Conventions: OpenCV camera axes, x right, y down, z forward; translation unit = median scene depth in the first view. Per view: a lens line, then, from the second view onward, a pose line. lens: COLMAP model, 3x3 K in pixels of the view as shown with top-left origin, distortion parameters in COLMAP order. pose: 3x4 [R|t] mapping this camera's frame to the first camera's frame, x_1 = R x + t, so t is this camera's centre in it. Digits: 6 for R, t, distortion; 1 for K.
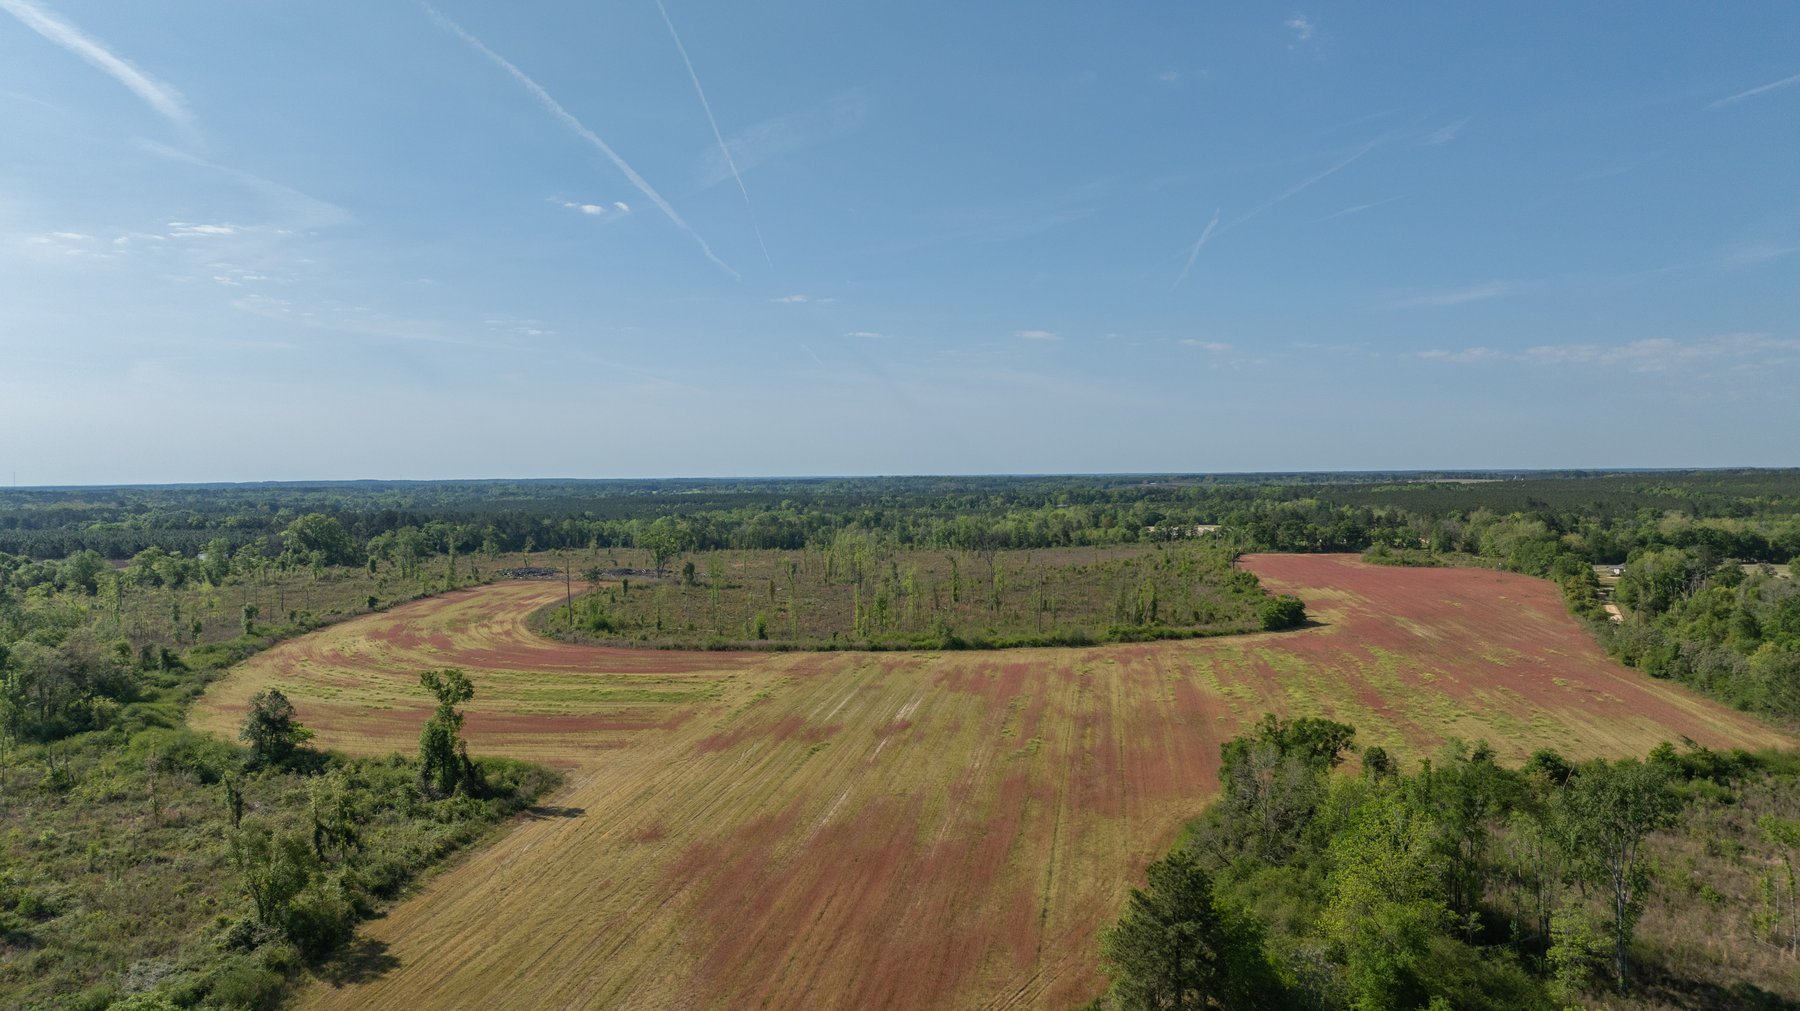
lens RADIAL K [[1273.6, 0, 897.9], [0, 1273.6, 545.4], [0, 0, 1]] dist [-0.029235, 0.026196]
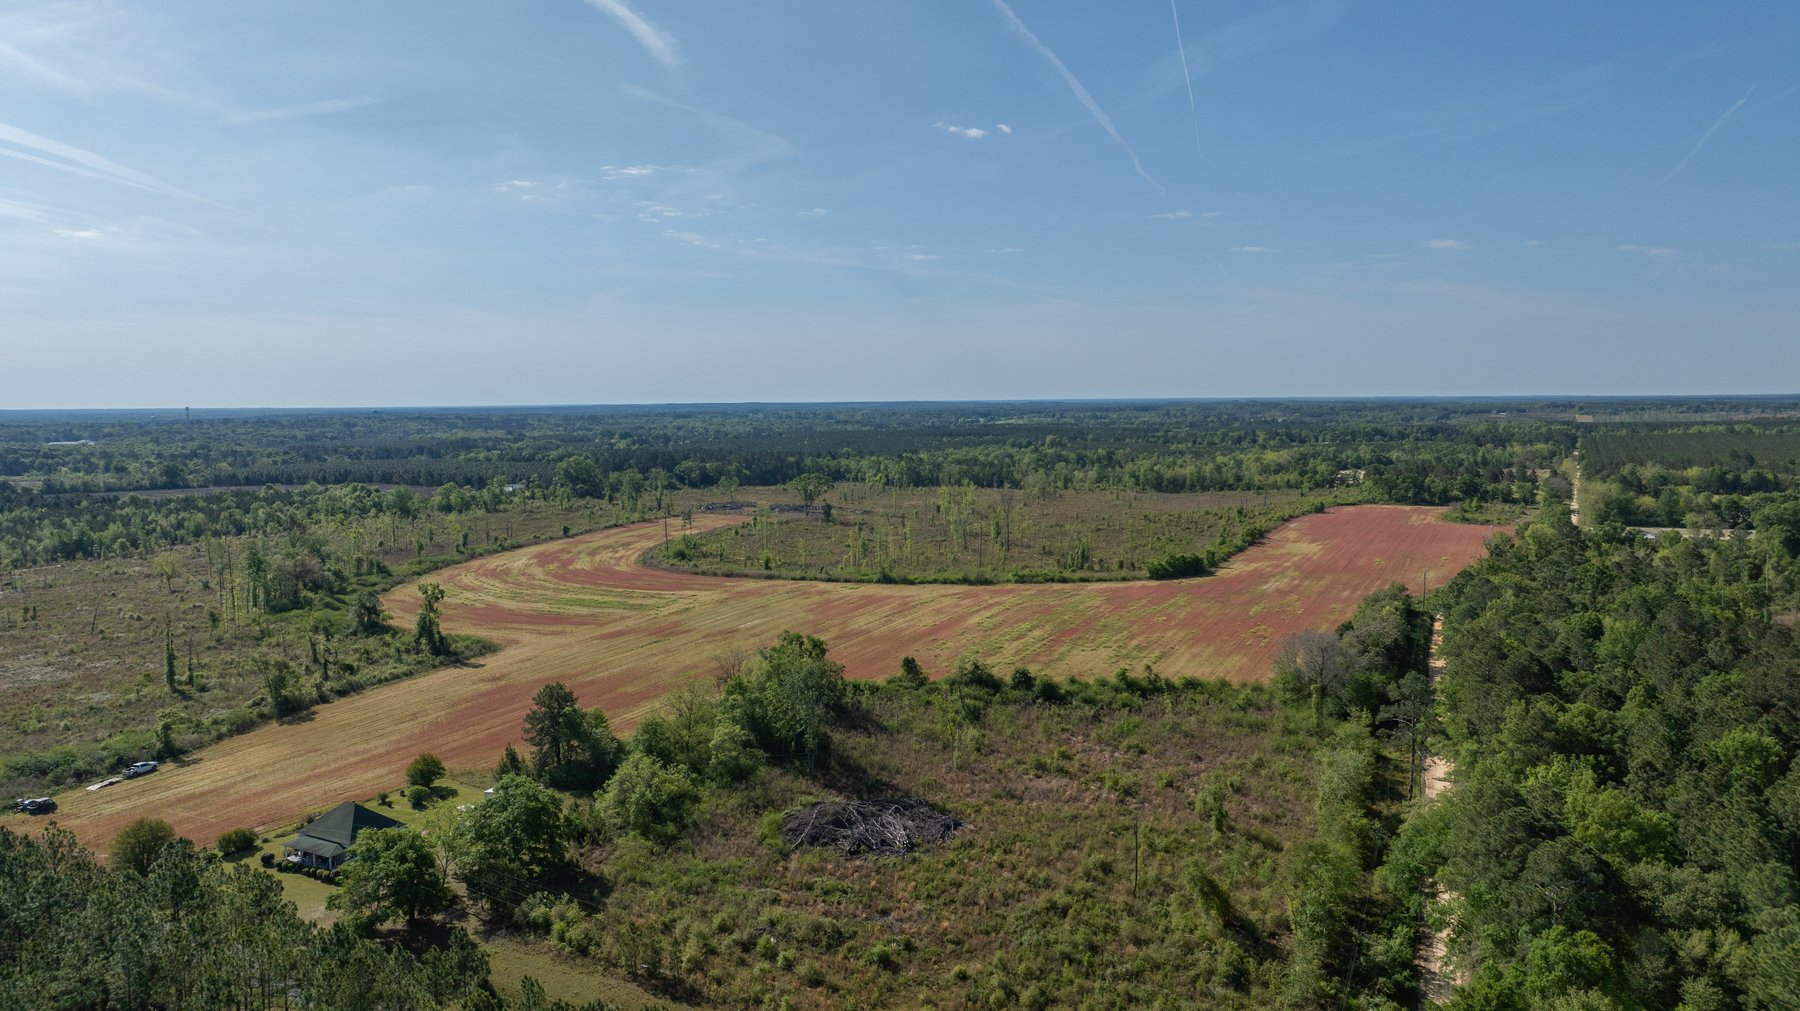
lens RADIAL K [[1273.6, 0, 902.7], [0, 1273.6, 502.8], [0, 0, 1]] dist [-0.029235, 0.026196]
pose [[0.958782, 0.025199, -0.283023, 0.445984], [-0.017117, 0.999373, 0.030992, -0.046395], [0.283627, -0.024870, 0.958612, -0.294221]]
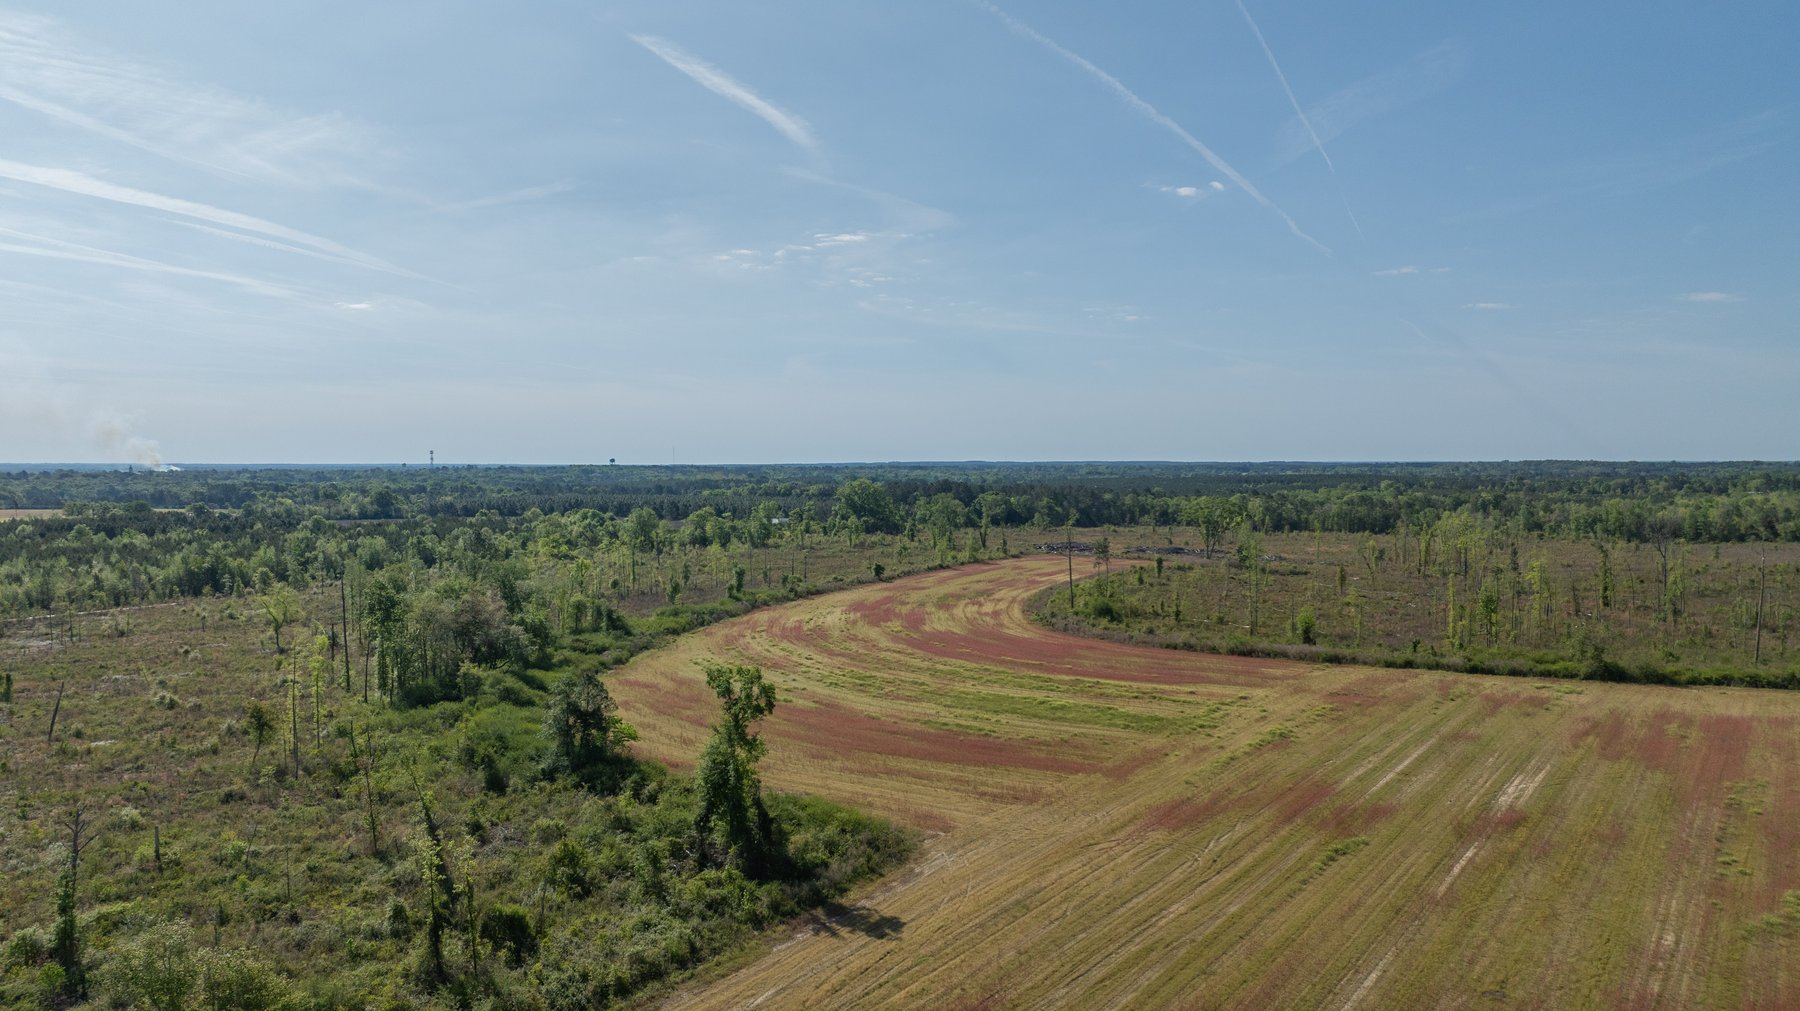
lens RADIAL K [[1273.6, 0, 887.7], [0, 1273.6, 449.0], [0, 0, 1]] dist [-0.029235, 0.026196]
pose [[0.892595, 0.002966, -0.450849, 0.006942], [-0.031288, 0.997975, -0.055379, 0.010711], [0.449772, 0.063537, 0.890881, 0.247870]]
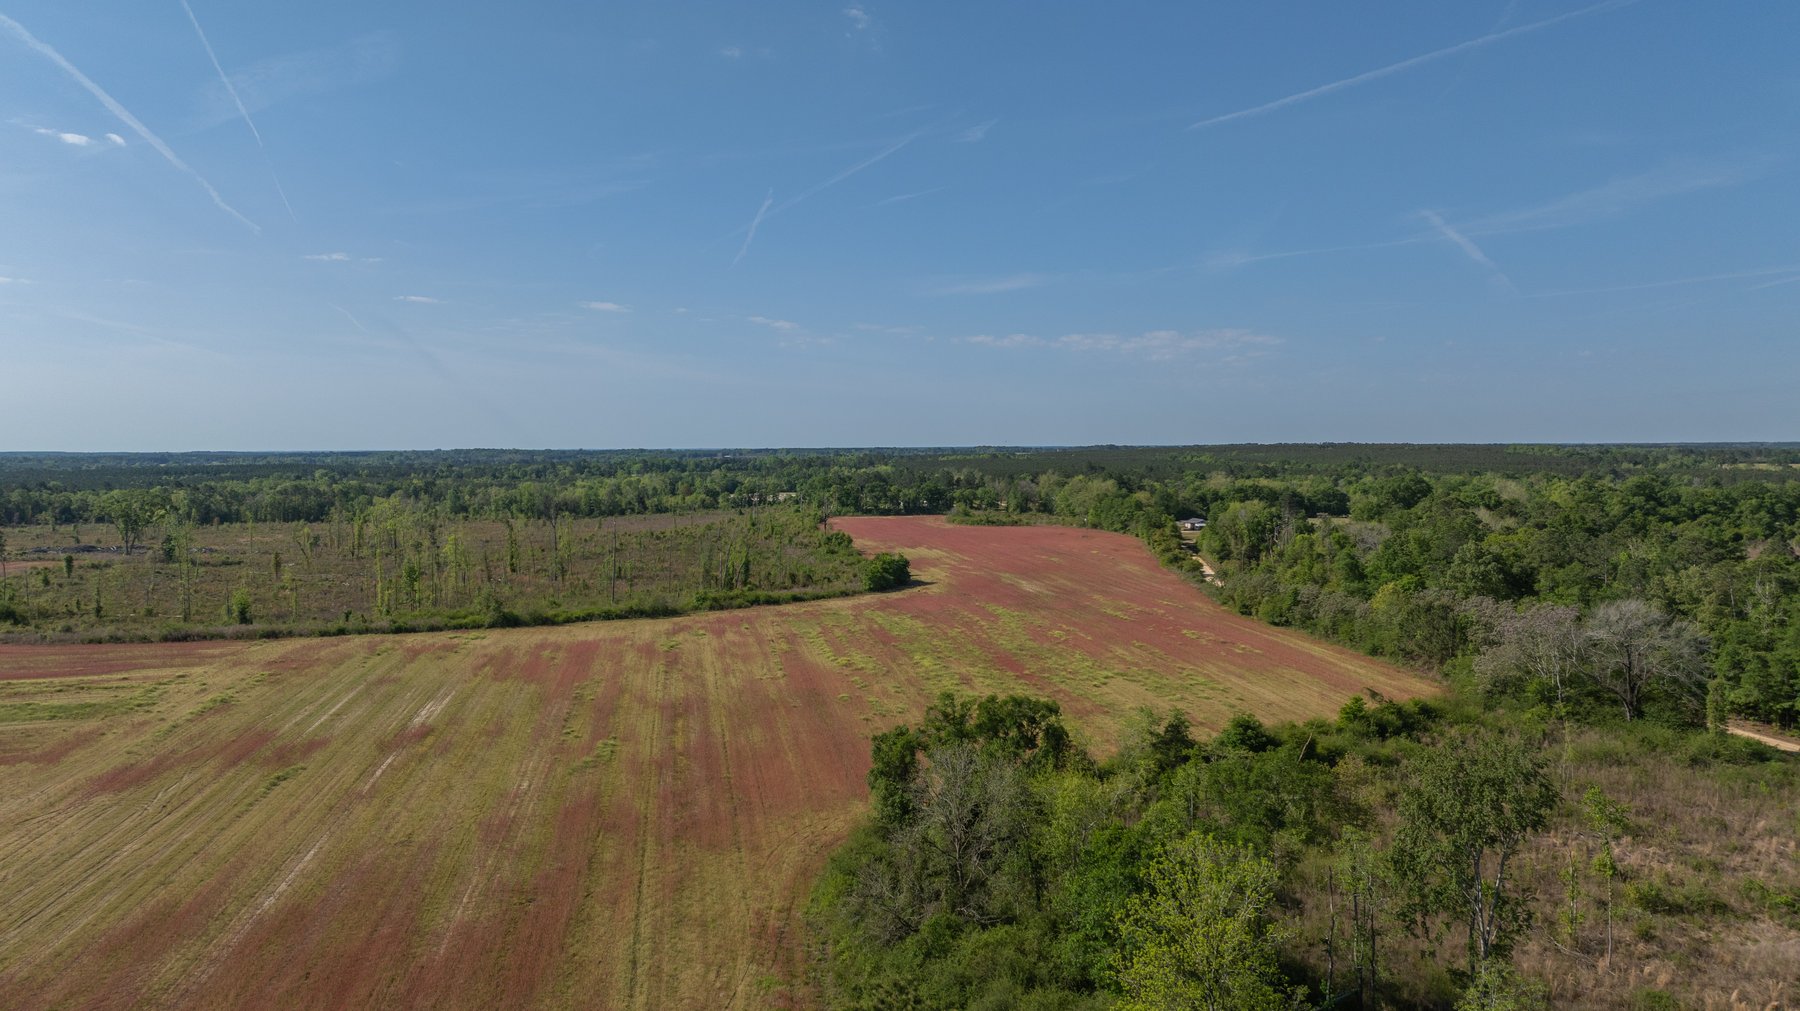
lens RADIAL K [[1273.6, 0, 904.3], [0, 1273.6, 523.5], [0, 0, 1]] dist [-0.029235, 0.026196]
pose [[0.943828, -0.015396, 0.330079, 0.018531], [0.014623, 0.999881, 0.004826, 0.016382], [-0.330114, 0.000272, 0.943941, 0.160424]]
